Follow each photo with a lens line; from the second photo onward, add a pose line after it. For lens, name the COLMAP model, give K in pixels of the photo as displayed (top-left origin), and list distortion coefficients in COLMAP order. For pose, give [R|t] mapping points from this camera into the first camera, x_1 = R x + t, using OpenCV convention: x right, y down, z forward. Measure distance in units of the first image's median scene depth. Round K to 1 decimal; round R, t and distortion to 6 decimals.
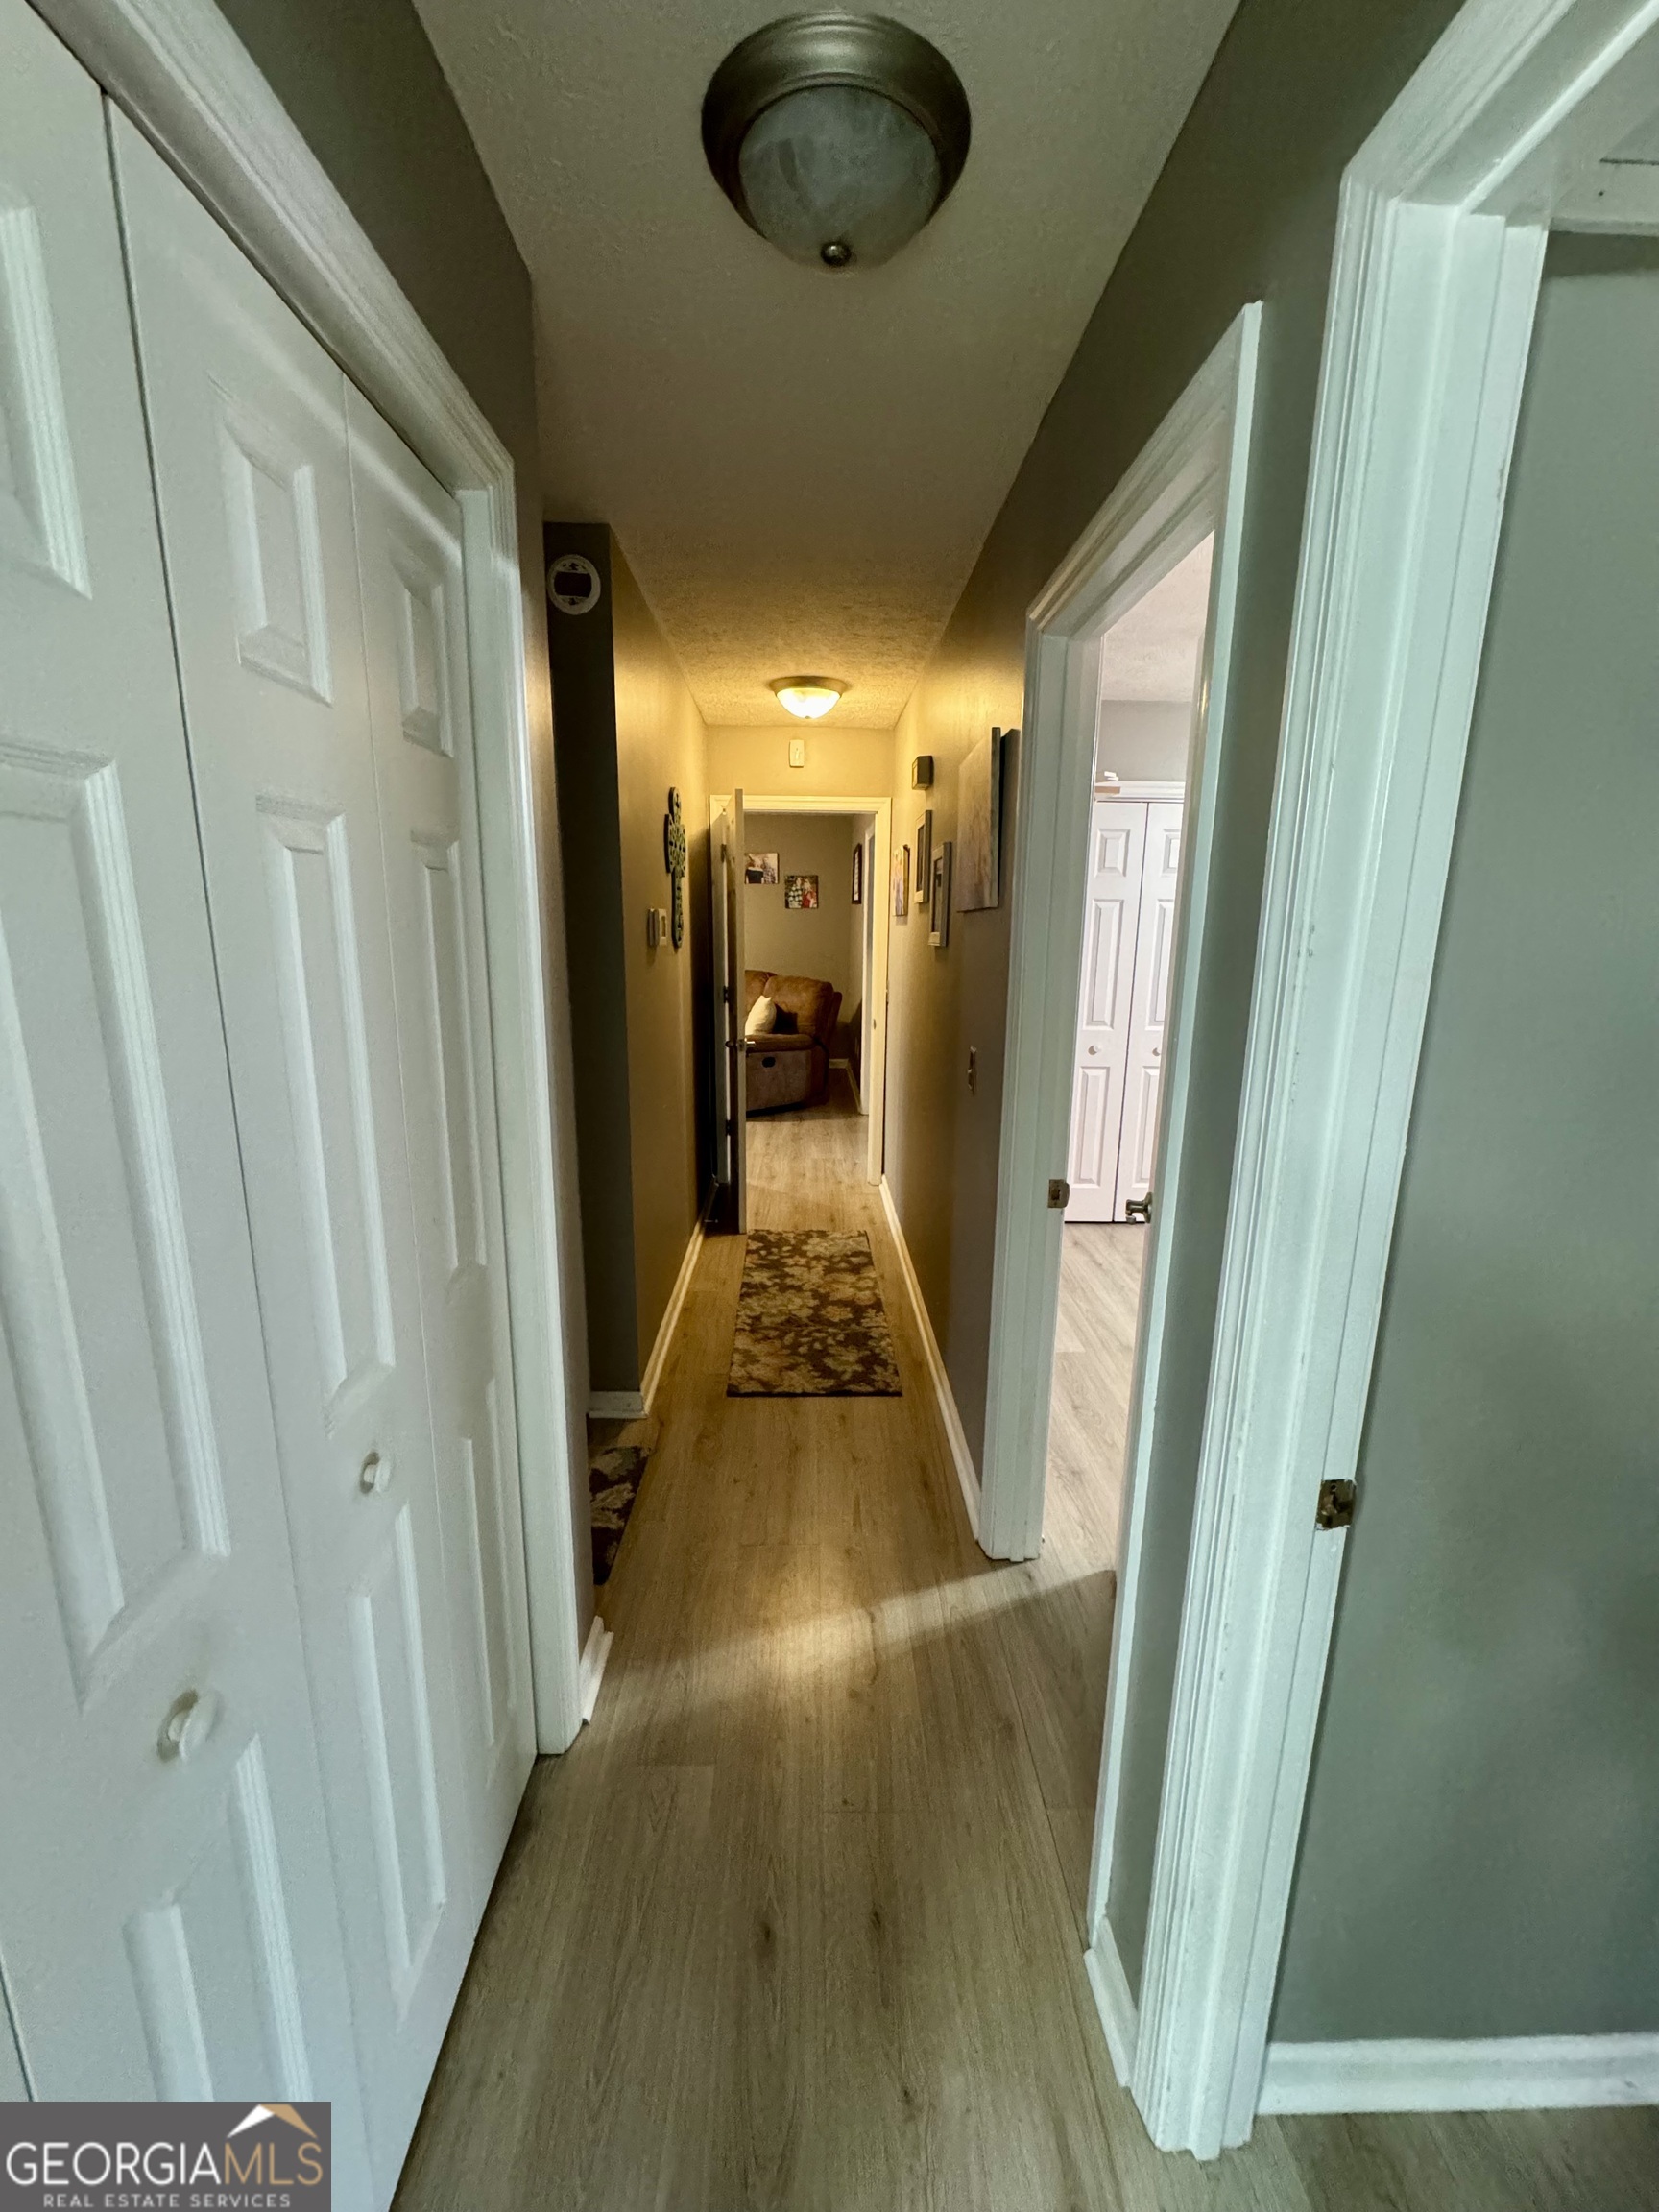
lens RADIAL K [[883.1, 0, 827.0], [0, 883.1, 1109.2], [0, 0, 1]] dist [-0.002097, 0.001025]
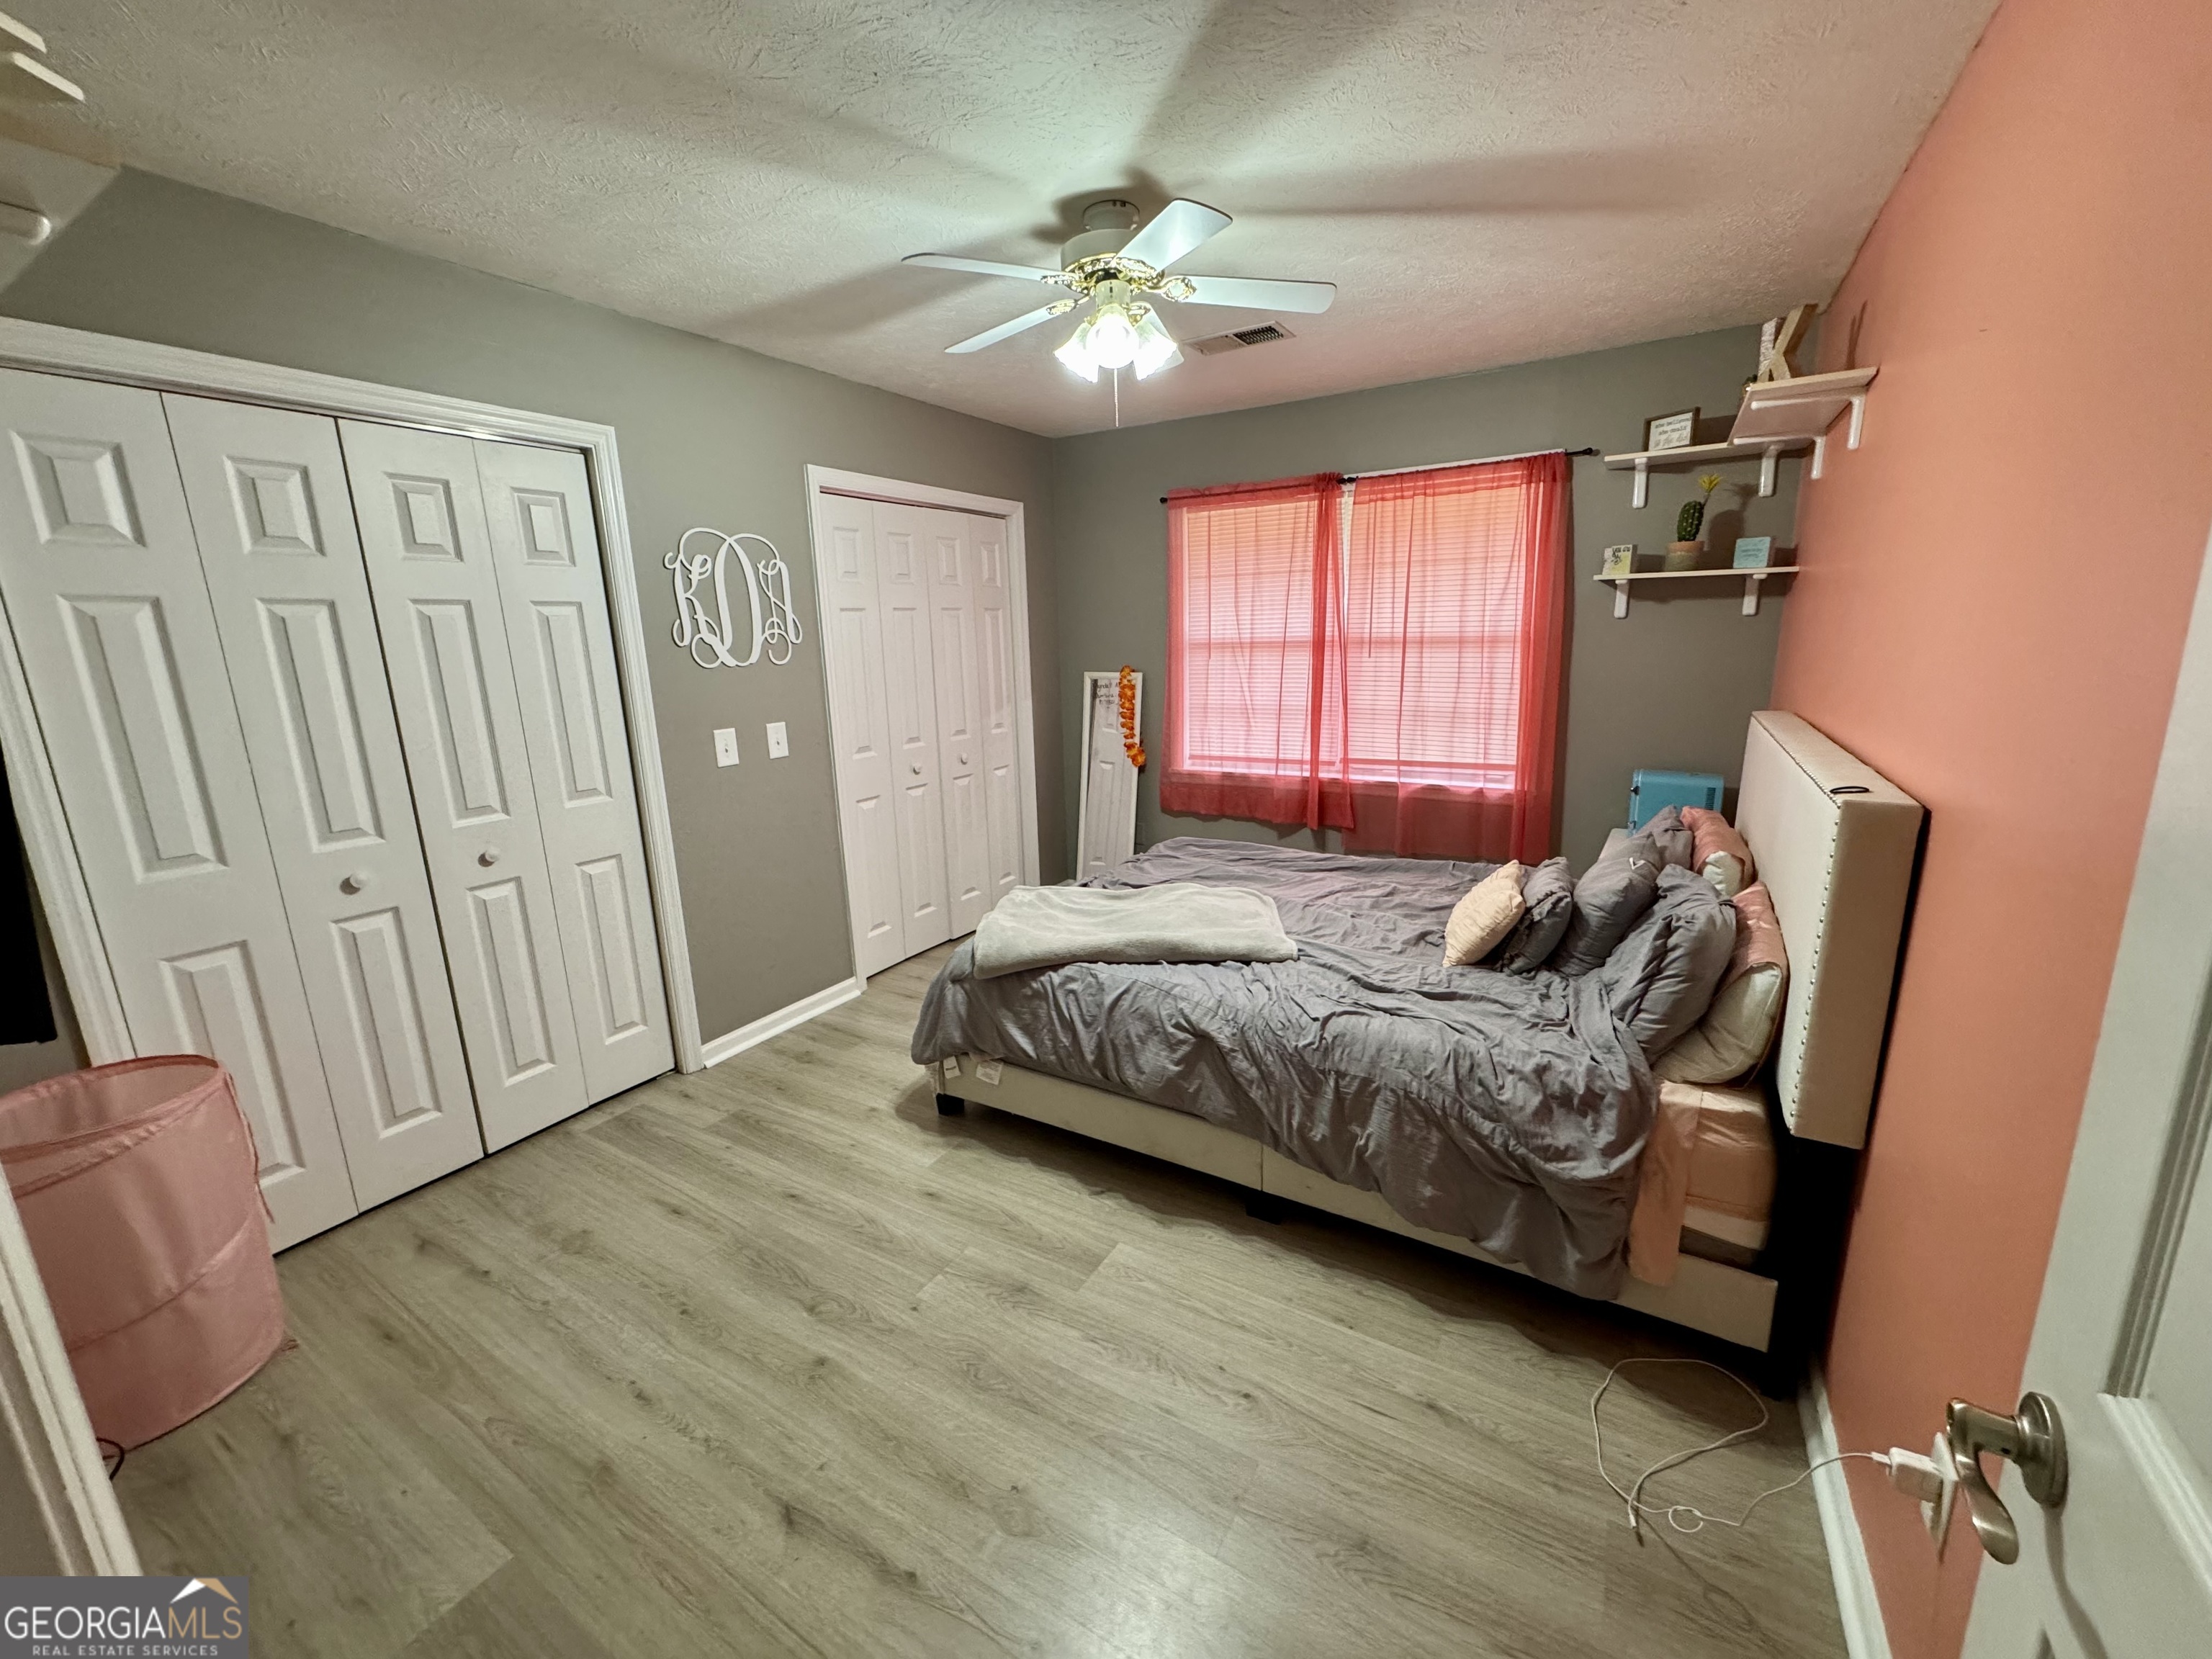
lens RADIAL K [[883.1, 0, 1105.7], [0, 883.1, 828.9], [0, 0, 1]] dist [-0.002097, 0.001025]
pose [[0.539823, -0.214550, 0.813978, 0.122415], [0.211680, 0.970499, 0.115422, -0.065378], [-0.814729, 0.109995, 0.569314, 0.325666]]
